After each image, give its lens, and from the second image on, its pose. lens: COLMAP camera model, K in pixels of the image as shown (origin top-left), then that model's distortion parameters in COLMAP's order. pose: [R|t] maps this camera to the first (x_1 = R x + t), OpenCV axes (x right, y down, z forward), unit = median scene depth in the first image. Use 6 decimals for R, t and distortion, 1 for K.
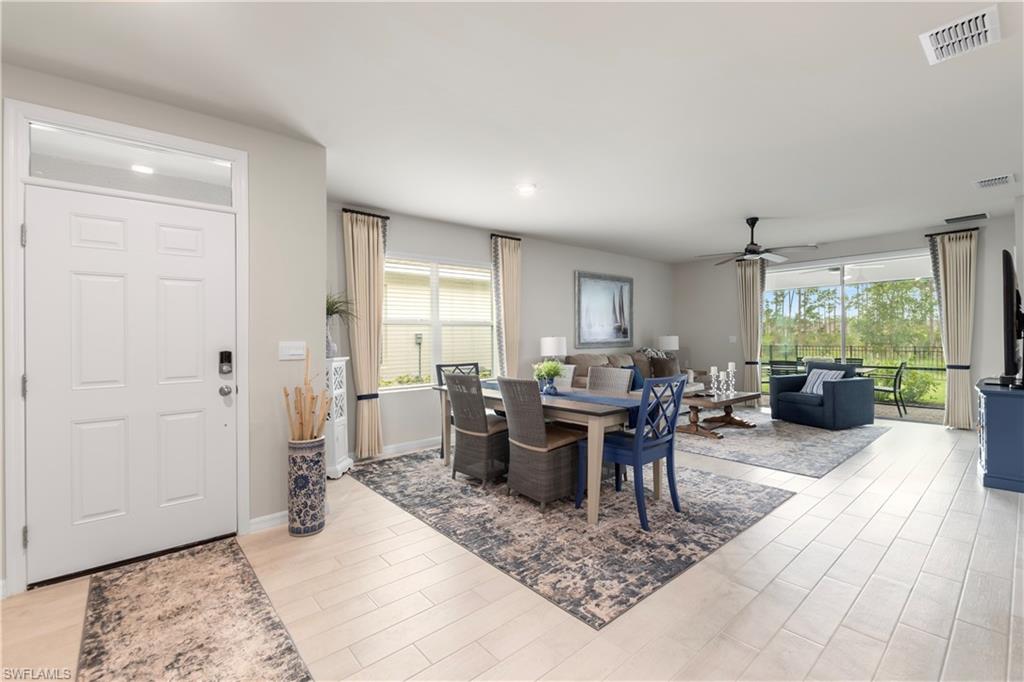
lens RADIAL K [[441.7, 0, 507.7], [0, 441.7, 333.3], [0, 0, 1]] dist [0.001635, -0.000079]
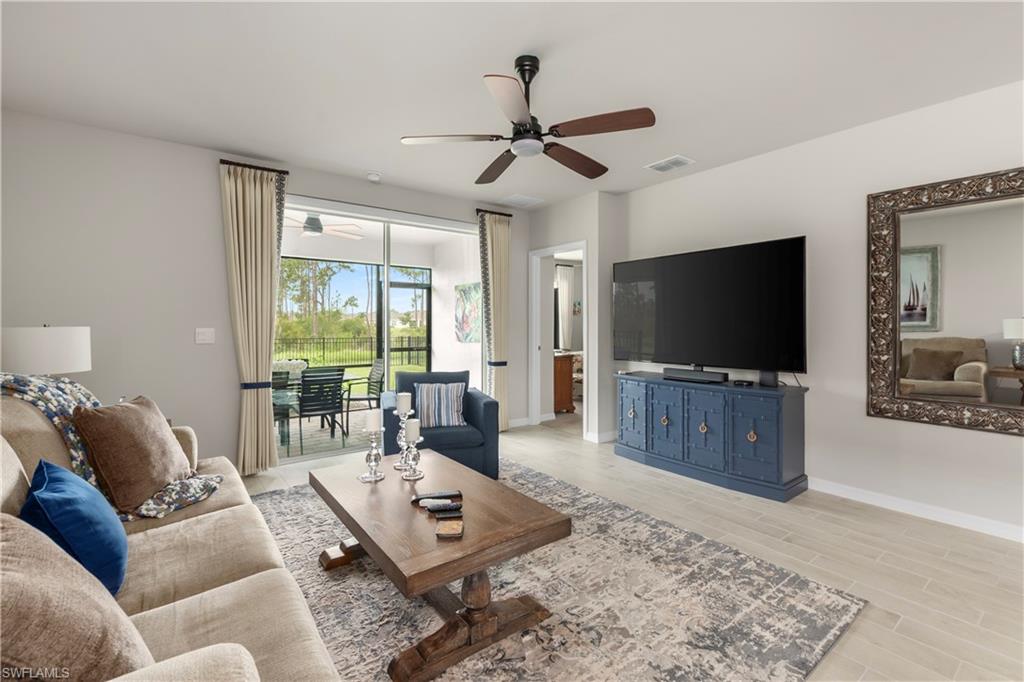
lens RADIAL K [[448.0, 0, 508.7], [0, 448.0, 324.7], [0, 0, 1]] dist [0.000713, -0.000222]
pose [[0.049199, 0.011136, 0.998727, 0.103215], [-0.010688, 0.999886, -0.010622, 0.006445], [-0.998732, -0.010152, 0.049312, 0.956237]]
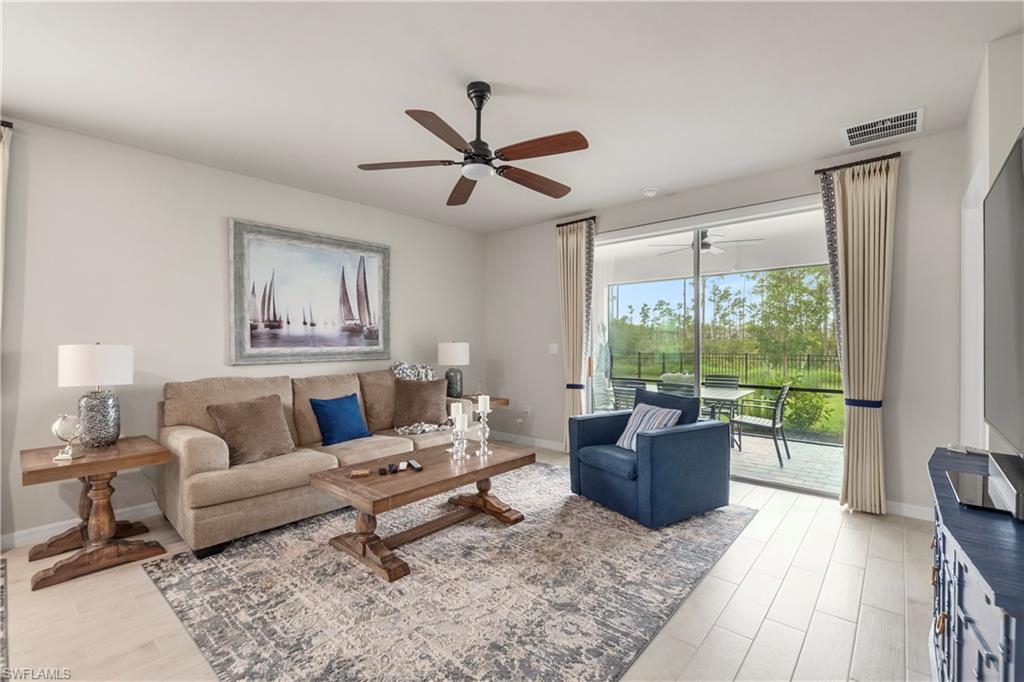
lens RADIAL K [[447.9, 0, 512.0], [0, 447.9, 341.0], [0, 0, 1]] dist [0.002128, 0.000112]
pose [[0.988177, 0.007452, 0.153134, 0.495923], [-0.008812, 0.999927, 0.008207, -0.003258], [-0.153061, -0.009459, 0.988171, 0.512917]]
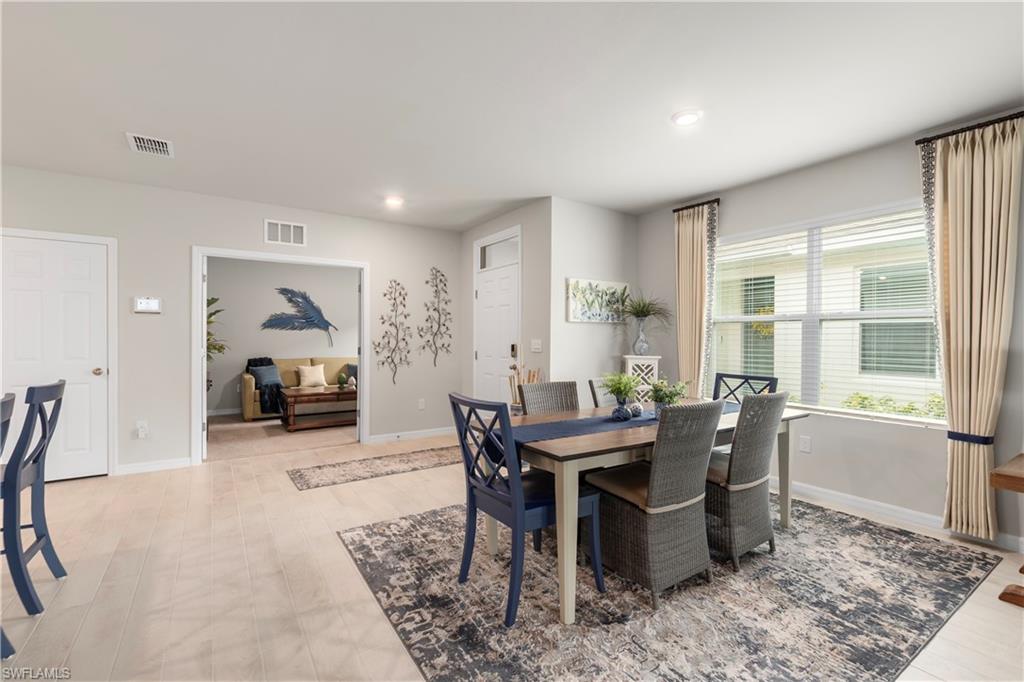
lens RADIAL K [[447.9, 0, 512.0], [0, 447.9, 341.0], [0, 0, 1]] dist [0.002128, 0.000112]
pose [[-0.115320, 0.019210, -0.993143, 0.560314], [0.006110, 0.999808, 0.018629, -0.003441], [0.993310, -0.003920, -0.115415, 0.602952]]
